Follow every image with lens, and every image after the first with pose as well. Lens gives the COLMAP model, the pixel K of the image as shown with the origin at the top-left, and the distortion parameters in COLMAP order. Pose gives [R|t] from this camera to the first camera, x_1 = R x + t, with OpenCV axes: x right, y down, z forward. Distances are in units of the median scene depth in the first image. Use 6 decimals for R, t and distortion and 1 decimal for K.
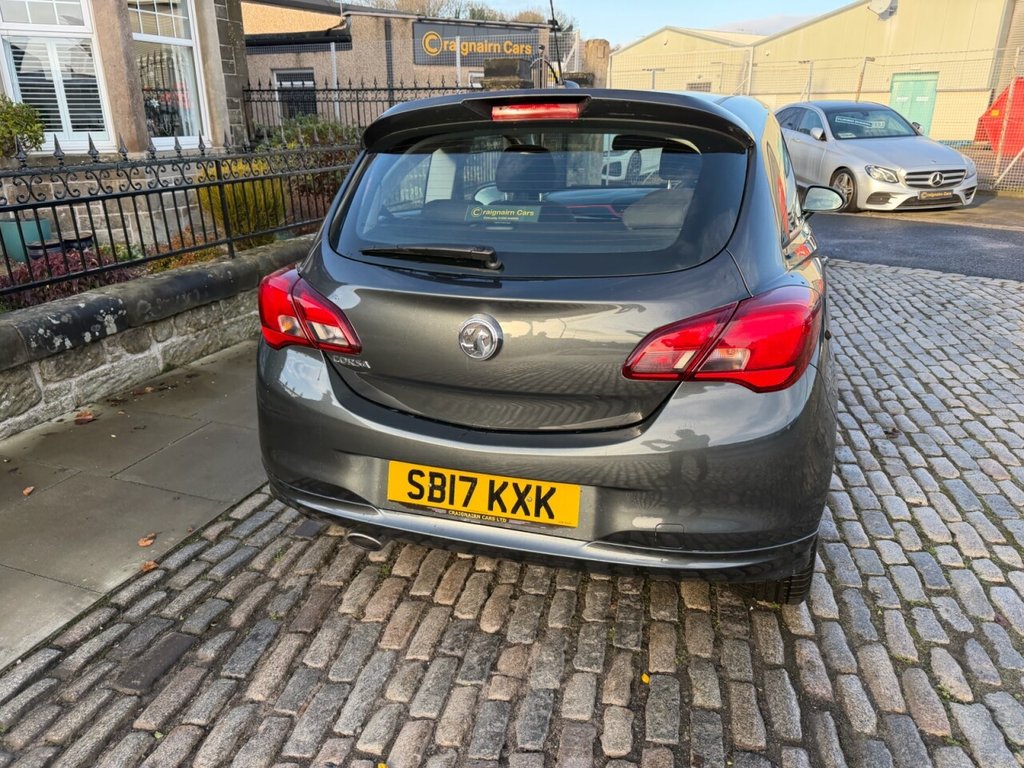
lens RADIAL K [[721.2, 0, 515.1], [0, 721.2, 387.0], [0, 0, 1]] dist [0.003565, -0.008965]
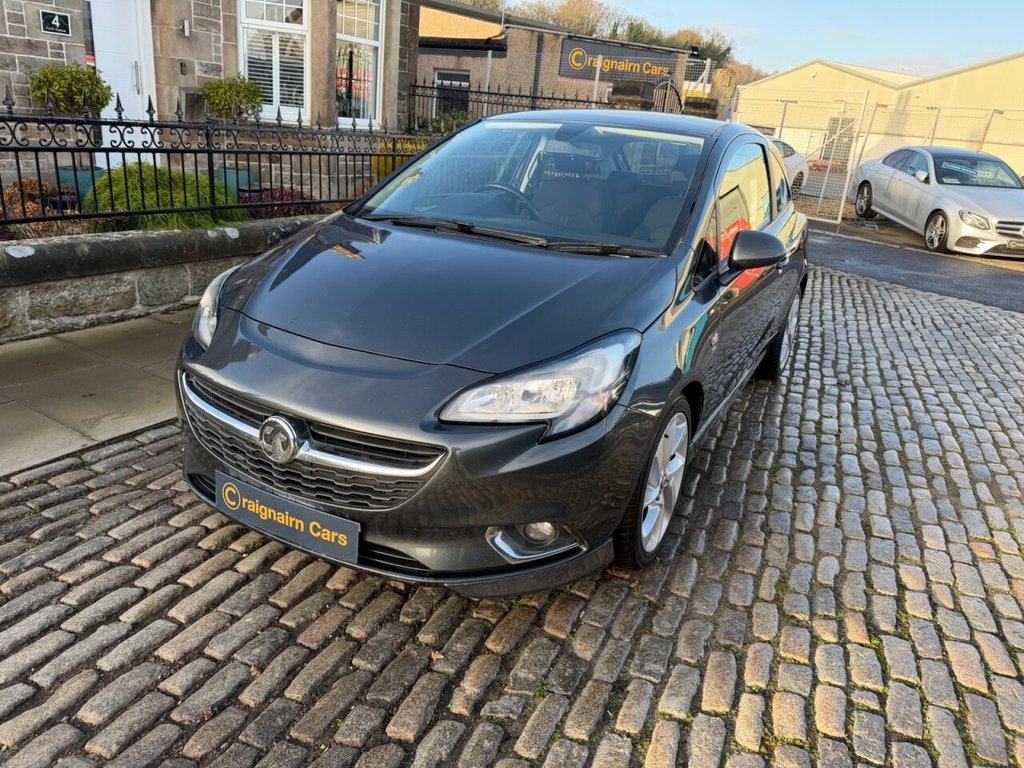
lens RADIAL K [[720.9, 0, 509.7], [0, 720.9, 382.6], [0, 0, 1]] dist [0.007661, -0.008629]
pose [[0.976842, 0.154848, -0.147658, 0.138772], [-0.157250, 0.987548, -0.004665, 0.212856], [0.145097, 0.027776, 0.989028, -0.566221]]
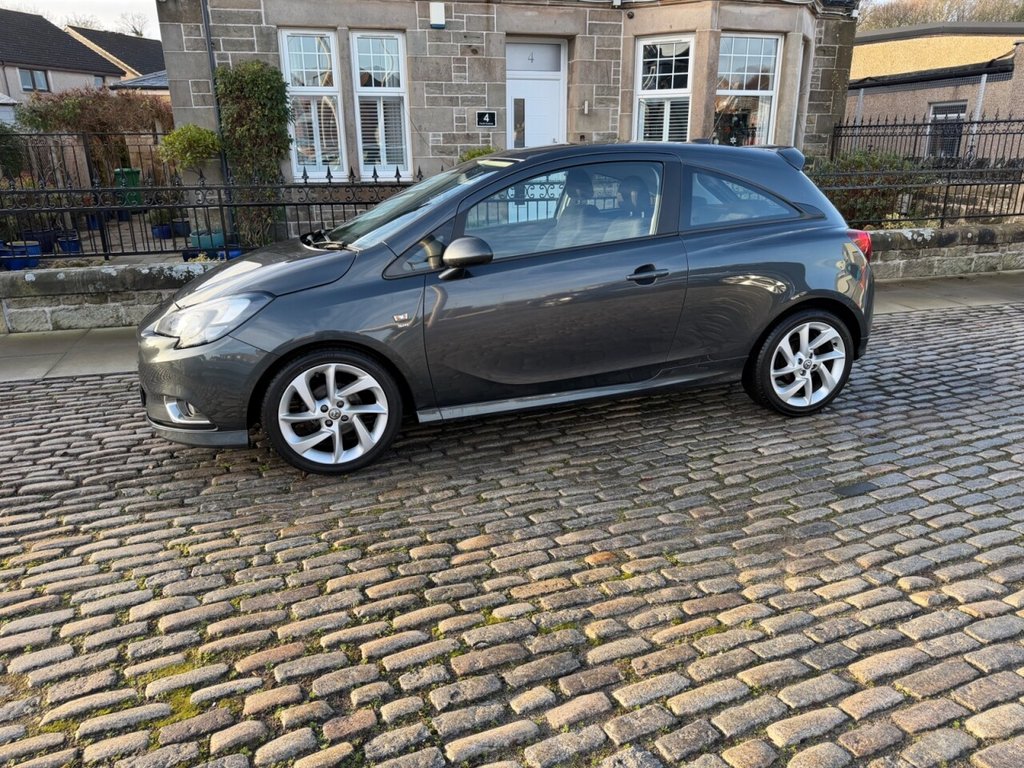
lens RADIAL K [[721.2, 0, 515.1], [0, 721.2, 387.0], [0, 0, 1]] dist [0.003565, -0.008965]
pose [[0.577083, 0.253228, -0.776435, 1.344004], [-0.280910, 0.954252, 0.102437, 0.042899], [0.766854, 0.158994, 0.621817, -0.174914]]
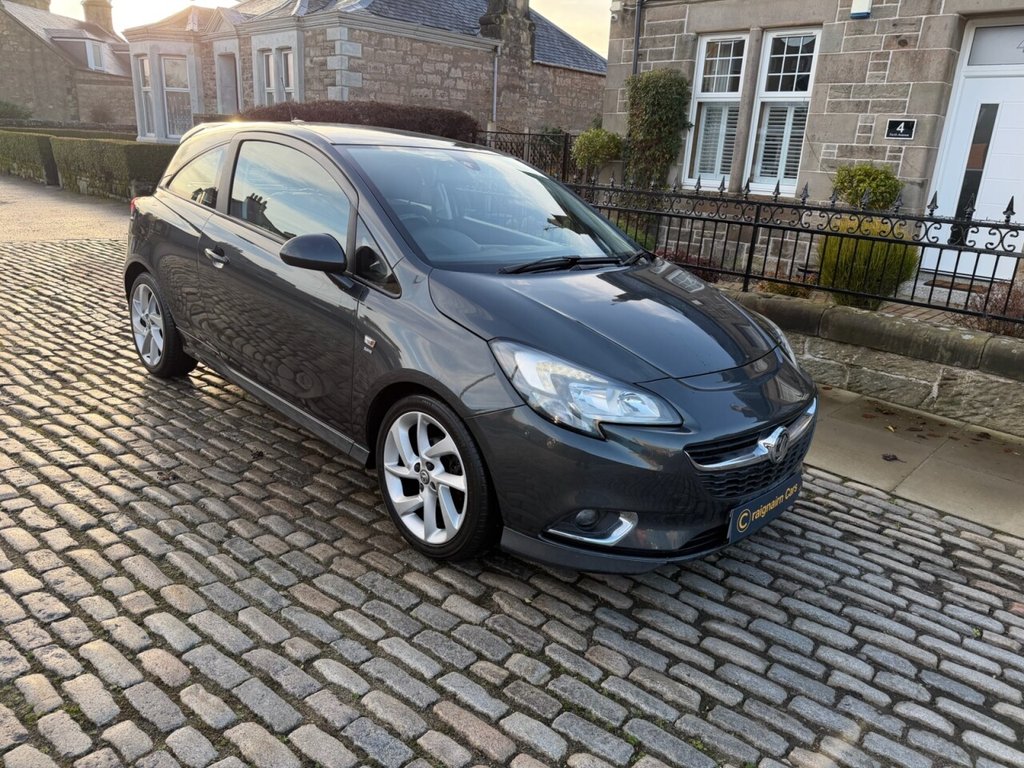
lens RADIAL K [[716.2, 0, 512.0], [0, 716.2, 384.0], [0, 0, 1]] dist [-0.001325, -0.003799]
pose [[-0.434449, 0.259915, -0.862379, 1.390320], [-0.368123, 0.822599, 0.433378, -0.751088], [0.822034, 0.505742, -0.261696, 1.970692]]
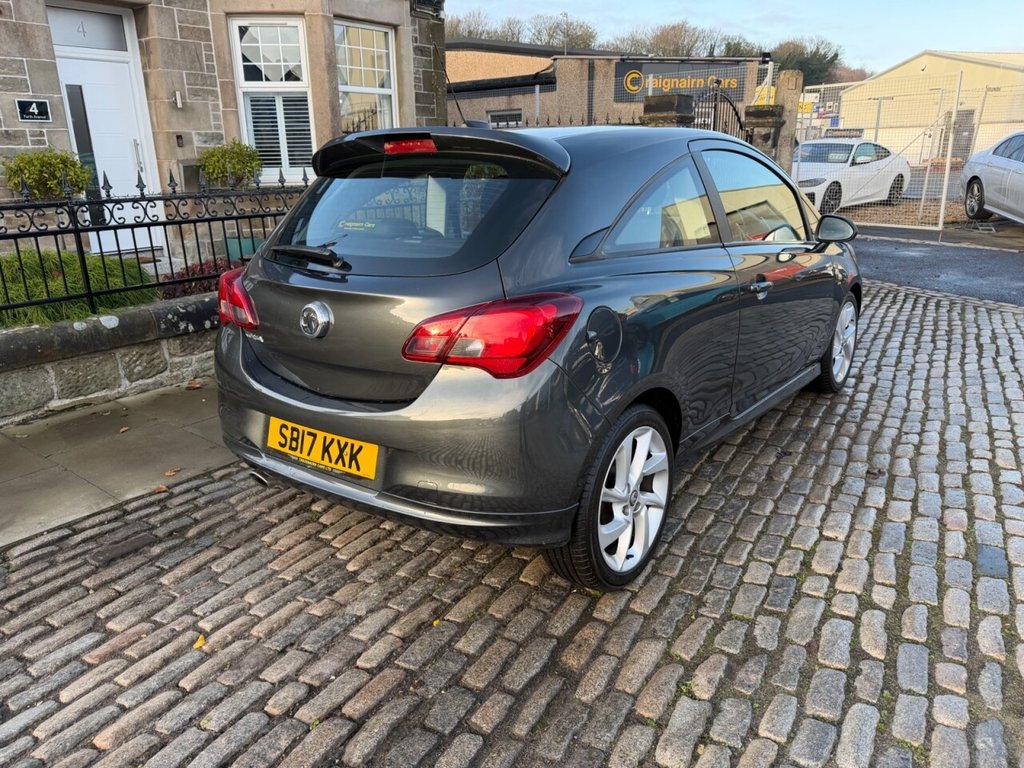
lens RADIAL K [[722.9, 0, 512.0], [0, 722.9, 384.0], [0, 0, 1]] dist [0.004169, -0.005050]
pose [[0.947377, 0.085591, -0.308465, 0.453602], [-0.100246, 0.994450, -0.031949, 0.031999], [0.304019, 0.061190, 0.950699, -0.071349]]
